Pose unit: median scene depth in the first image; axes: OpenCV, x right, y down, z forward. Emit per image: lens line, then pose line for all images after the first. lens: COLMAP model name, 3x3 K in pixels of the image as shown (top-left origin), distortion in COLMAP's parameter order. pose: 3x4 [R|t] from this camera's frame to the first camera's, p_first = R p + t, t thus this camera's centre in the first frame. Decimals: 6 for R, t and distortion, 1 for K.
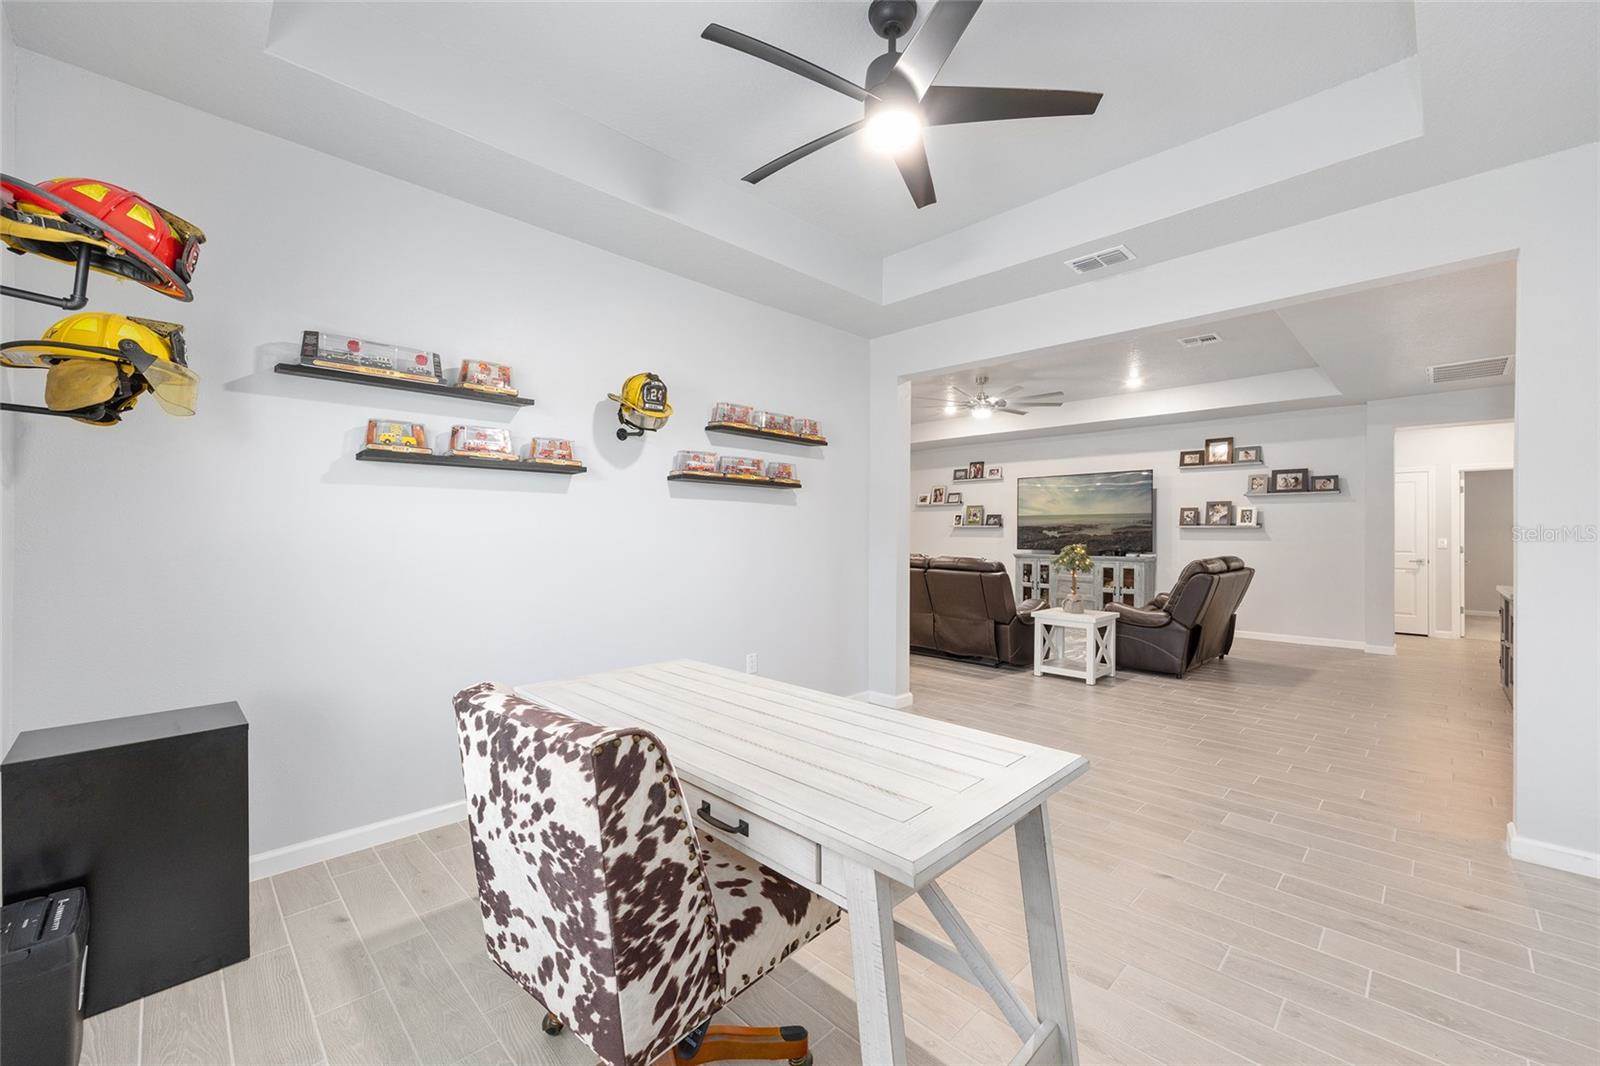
lens RADIAL K [[644.5, 0, 796.1], [0, 644.5, 530.6], [0, 0, 1]] dist [0.002539, 0.000314]
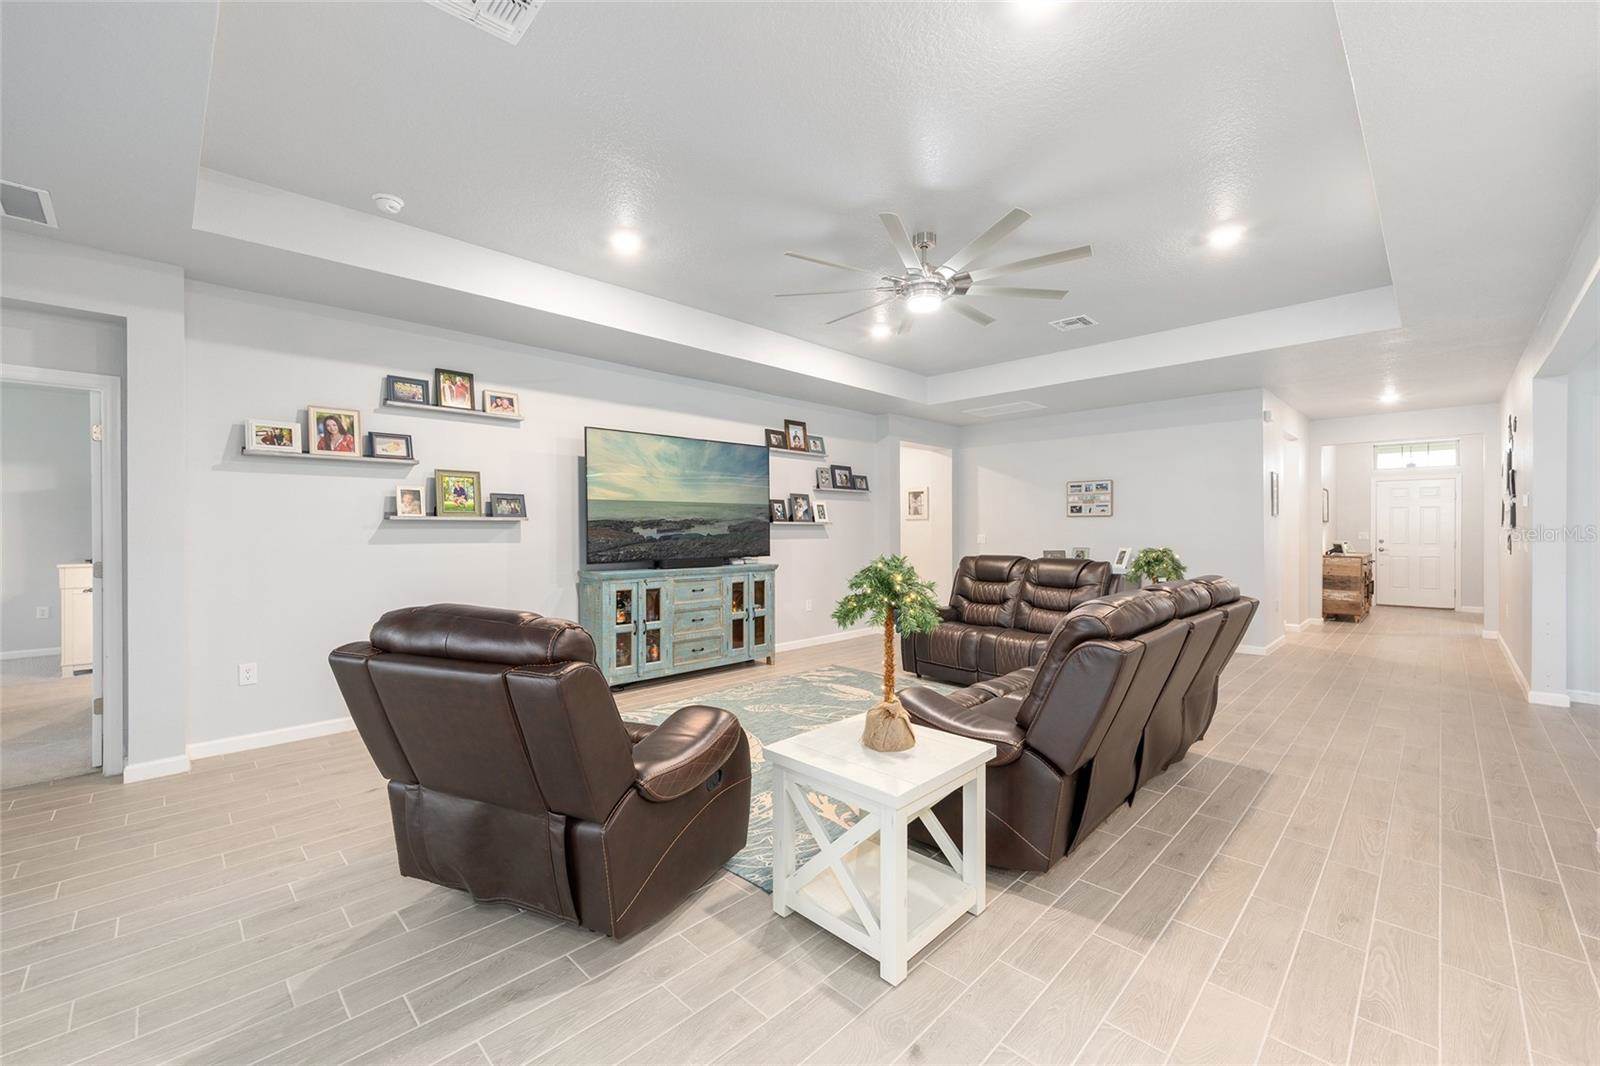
lens RADIAL K [[636.3, 0, 818.3], [0, 636.3, 529.7], [0, 0, 1]] dist [-0.001057, -0.000039]
pose [[-0.010712, -0.001466, 0.999942, -0.178016], [0.003148, 0.999994, 0.001499, 0.001290], [-0.999938, 0.003164, -0.010707, 0.884347]]
